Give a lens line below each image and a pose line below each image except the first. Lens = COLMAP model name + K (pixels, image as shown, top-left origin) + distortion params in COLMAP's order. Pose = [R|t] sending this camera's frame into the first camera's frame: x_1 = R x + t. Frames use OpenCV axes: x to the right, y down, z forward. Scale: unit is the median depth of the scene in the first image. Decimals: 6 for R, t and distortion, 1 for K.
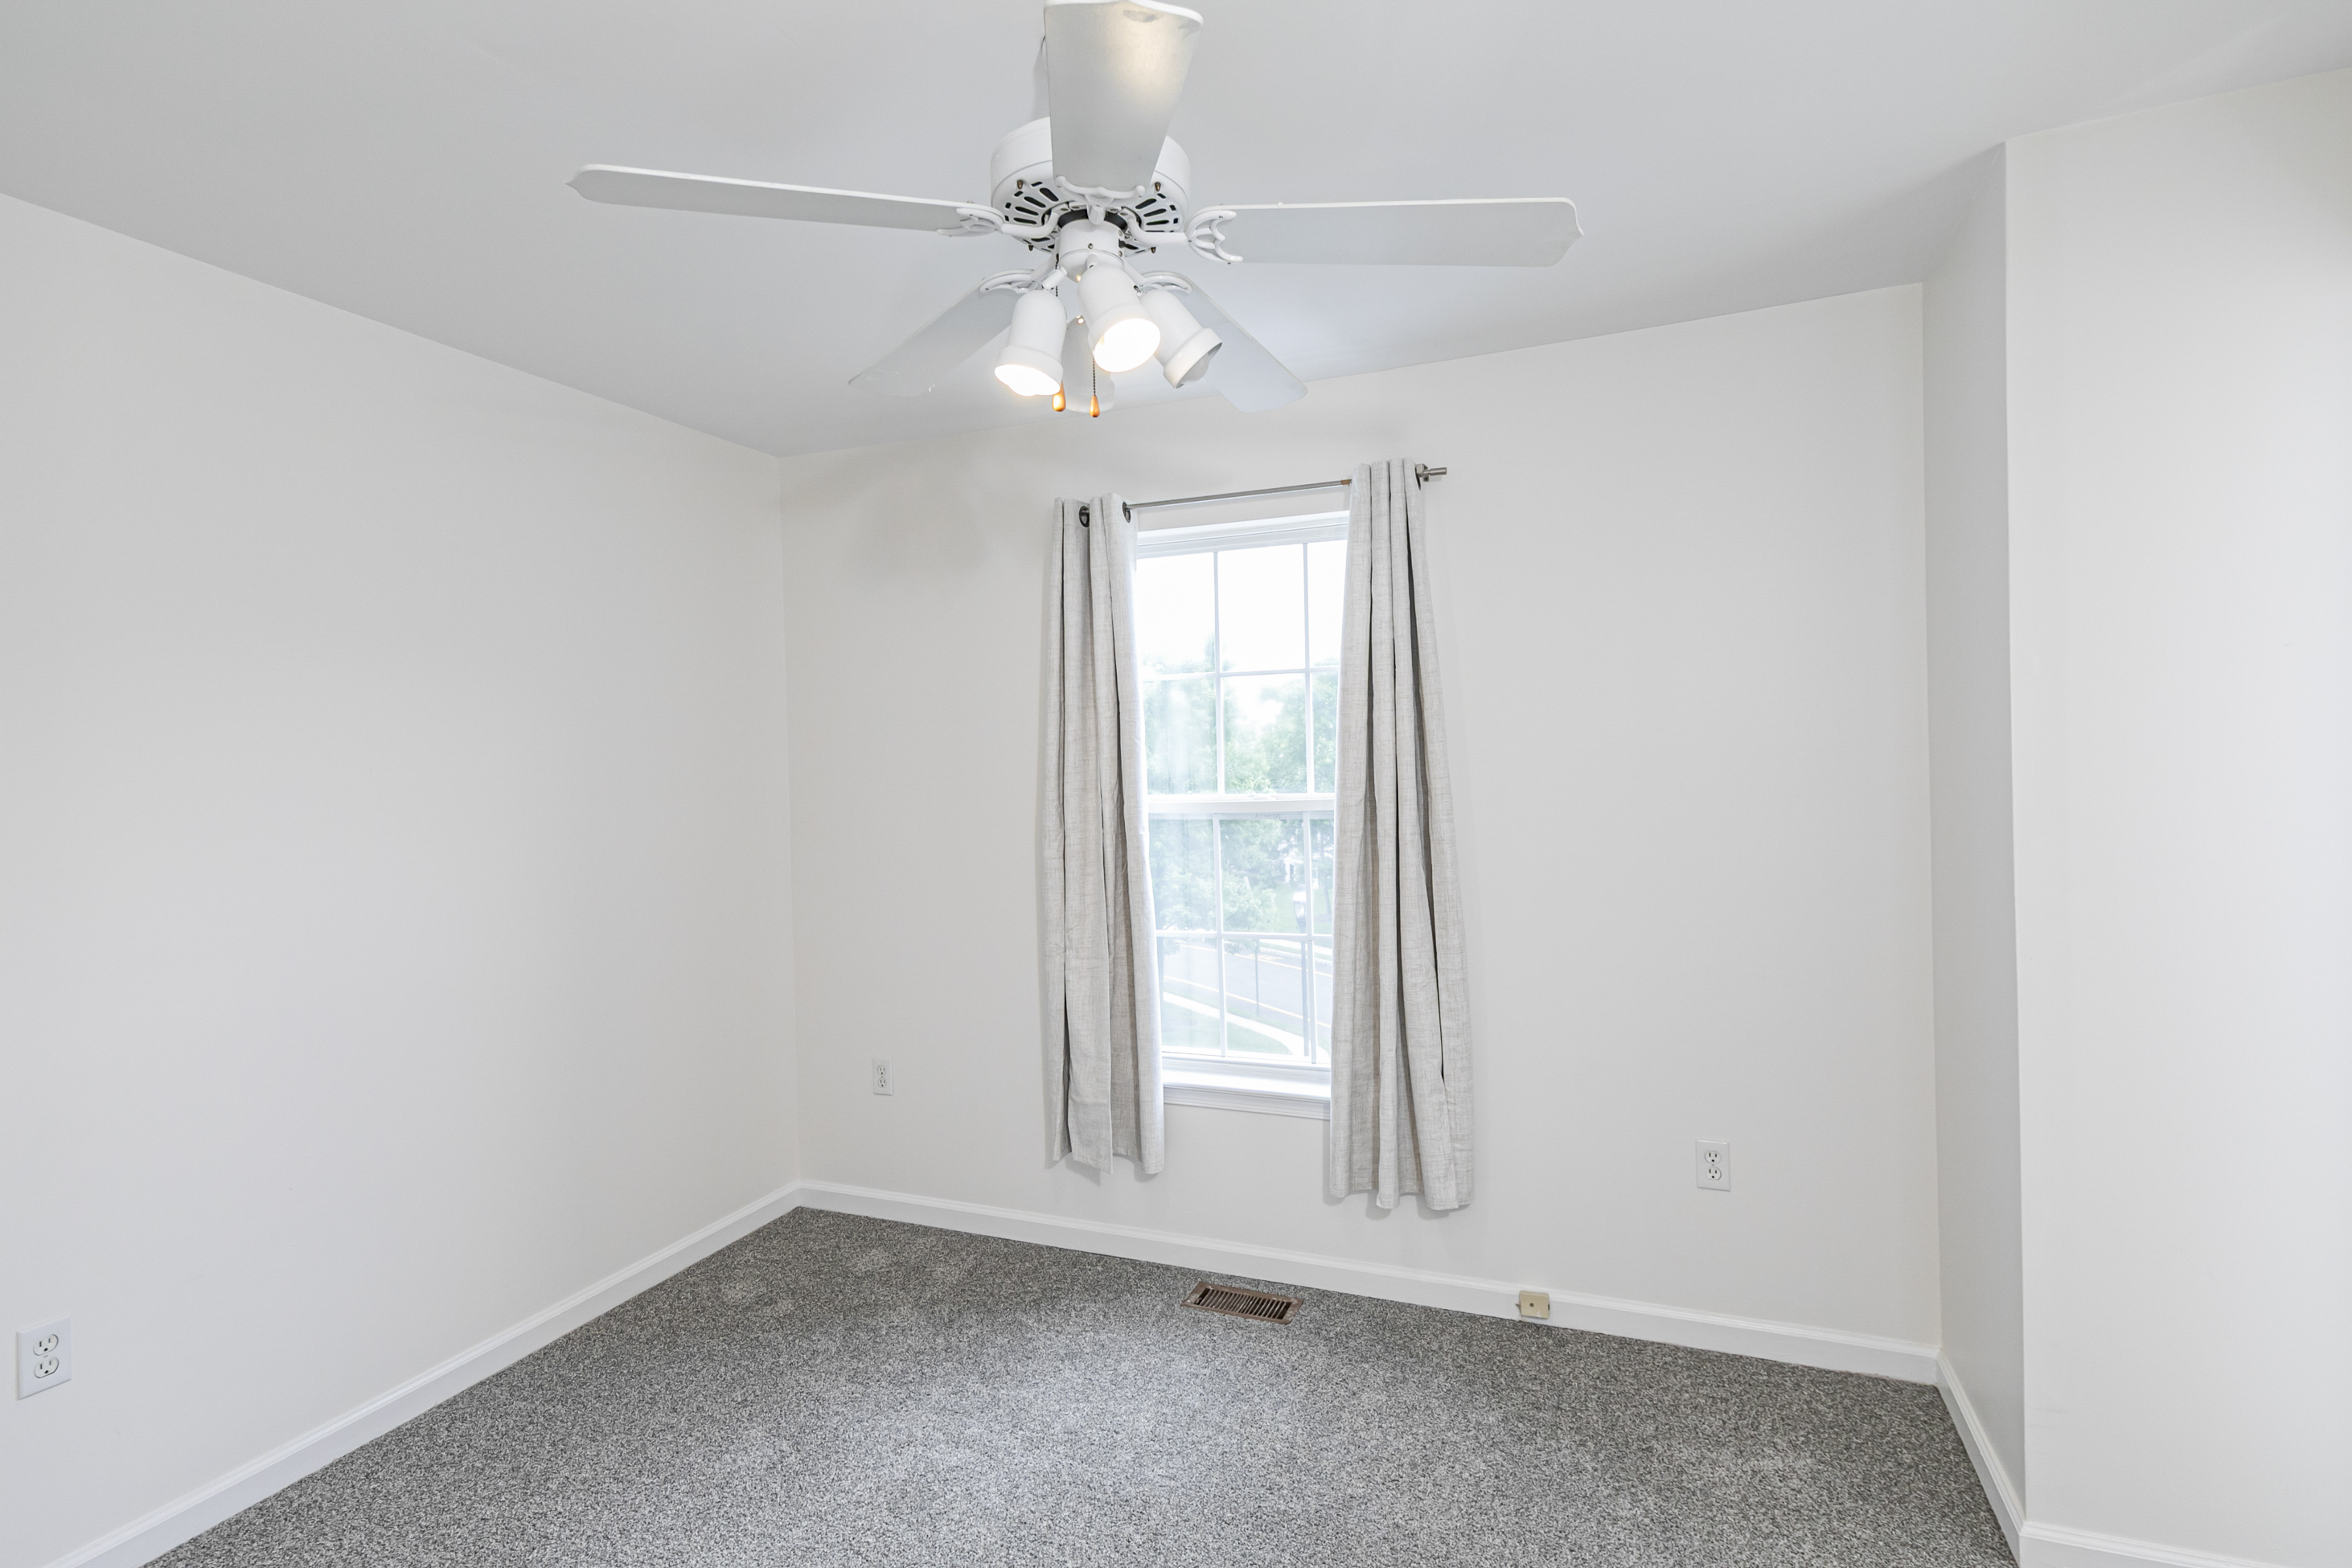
lens RADIAL K [[1133.6, 0, 1180.0], [0, 1133.6, 774.7], [0, 0, 1]] dist [0.002587, 0.000642]
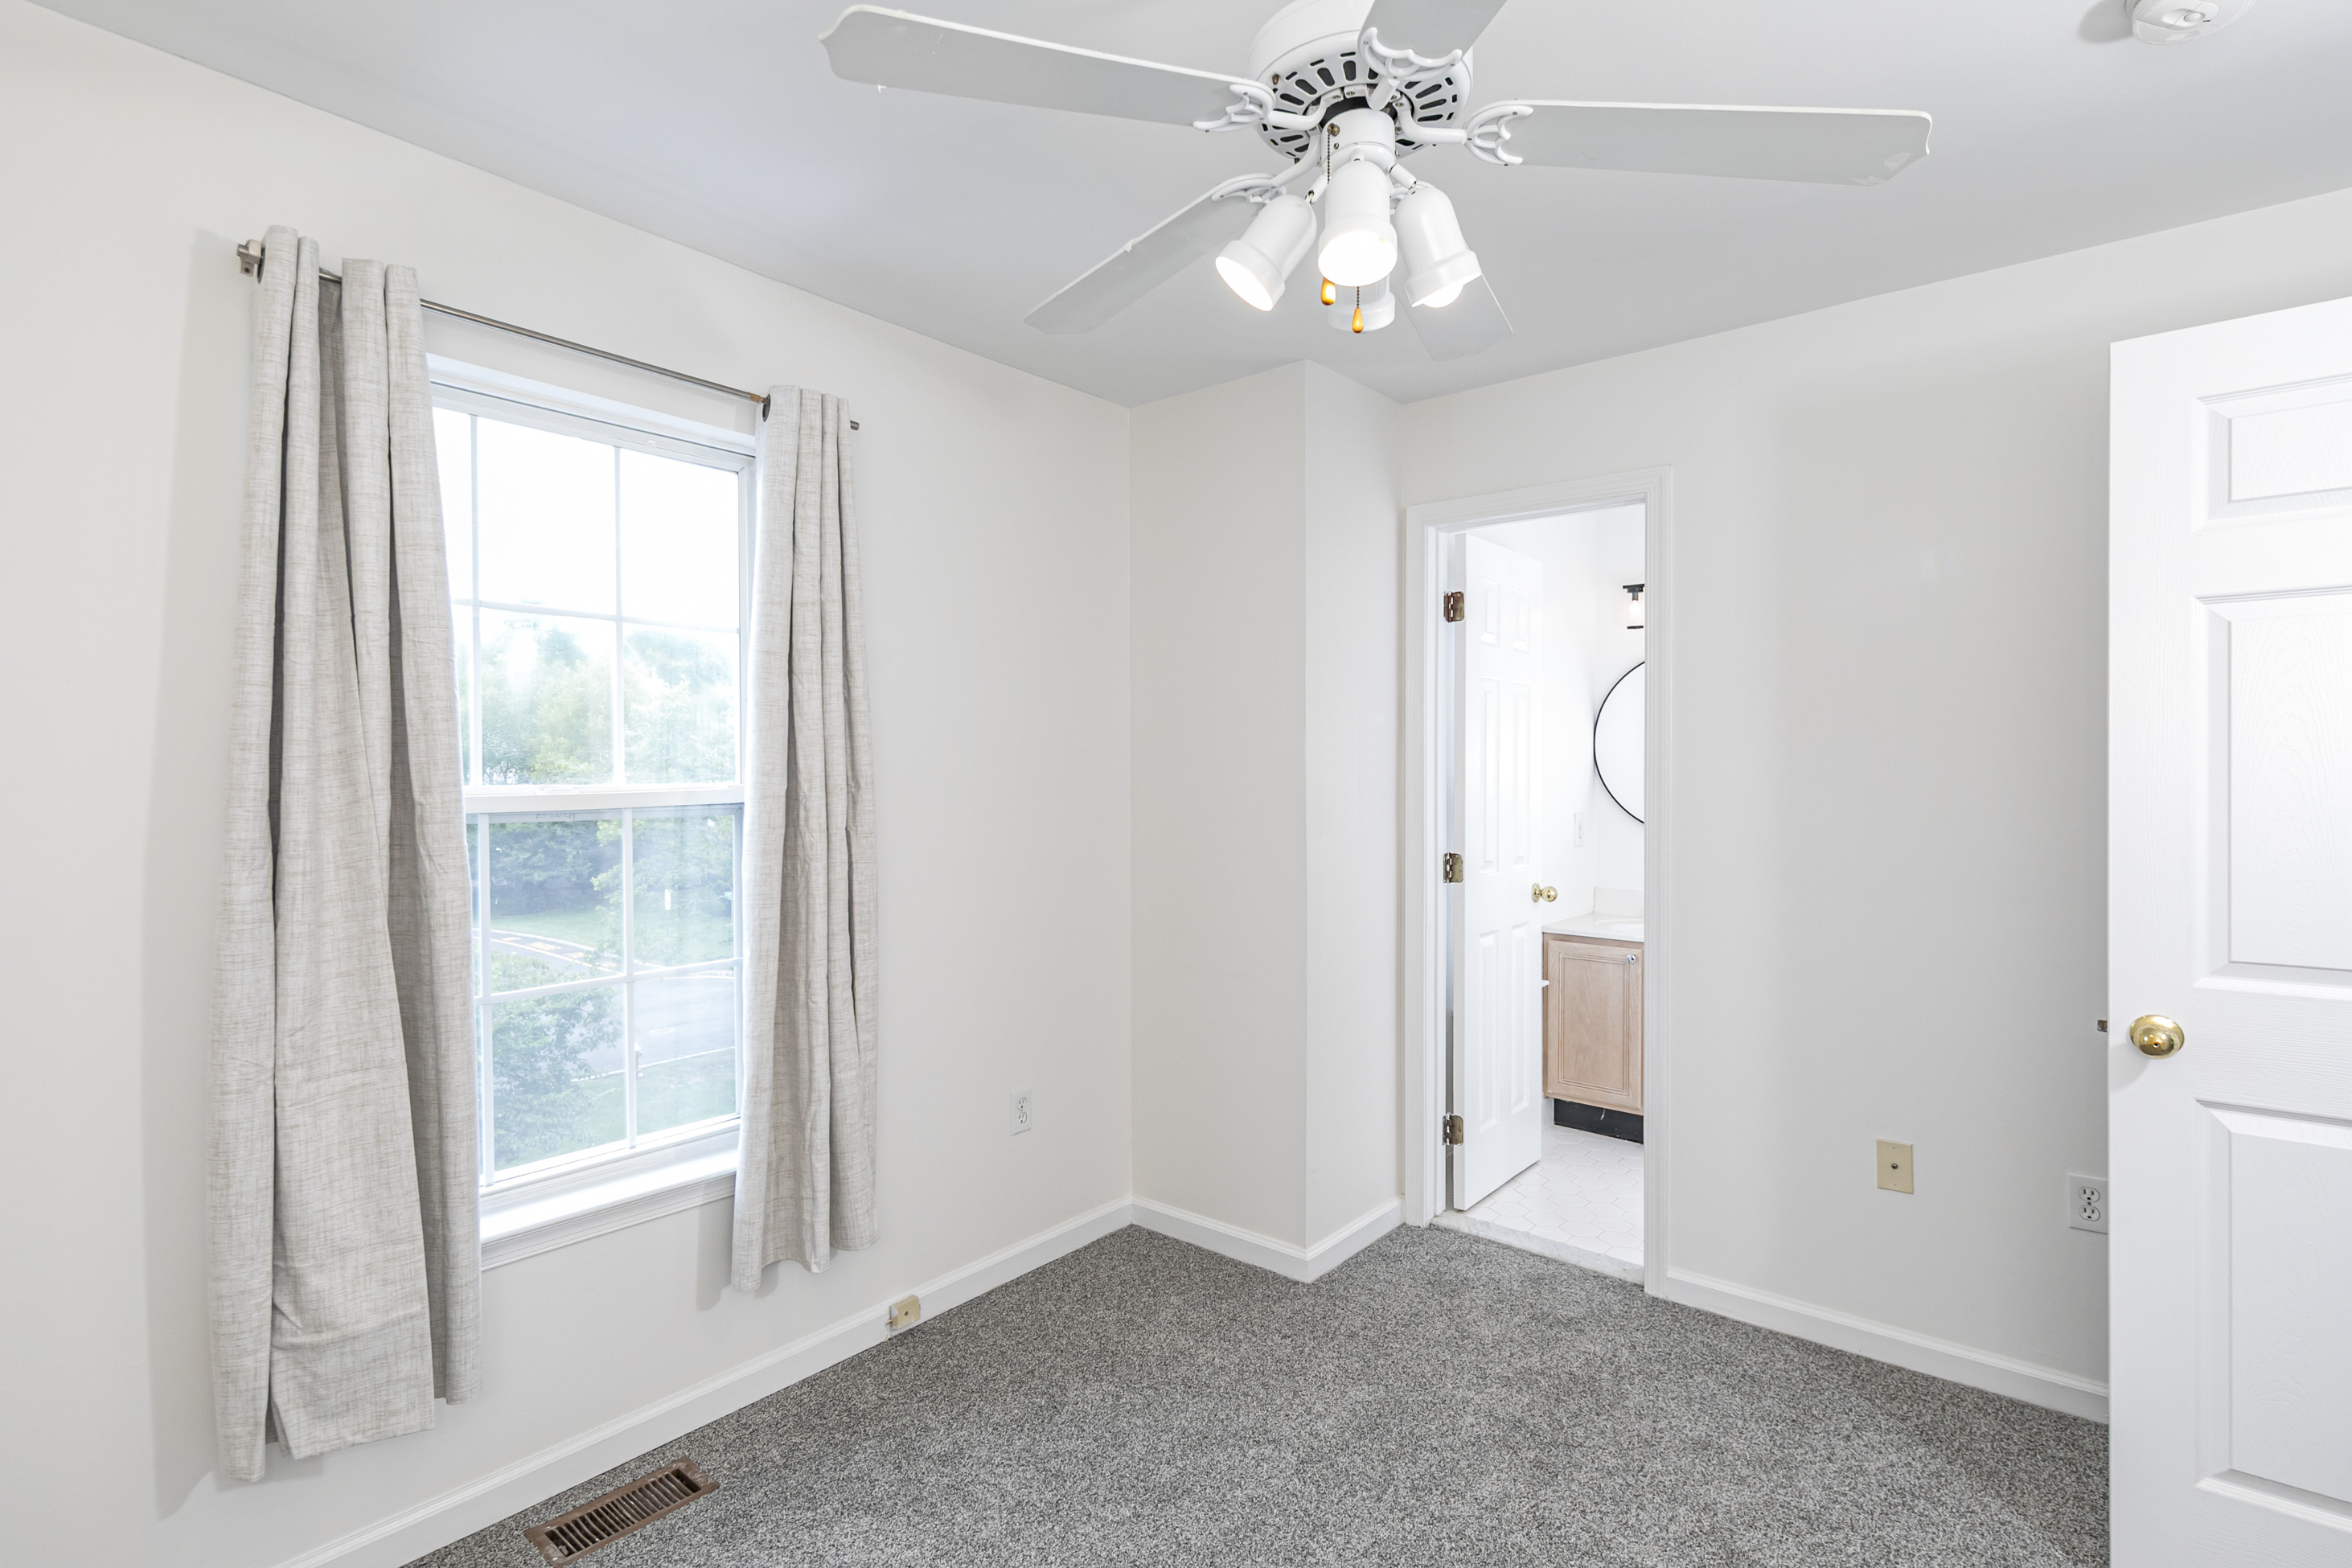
lens RADIAL K [[1133.6, 0, 1179.6], [0, 1133.6, 782.3], [0, 0, 1]] dist [0.002587, 0.000642]
pose [[0.292662, 0.014400, 0.956107, -0.538136], [0.008307, 0.999811, -0.017601, 0.034273], [-0.956180, 0.013093, 0.292487, 0.478445]]
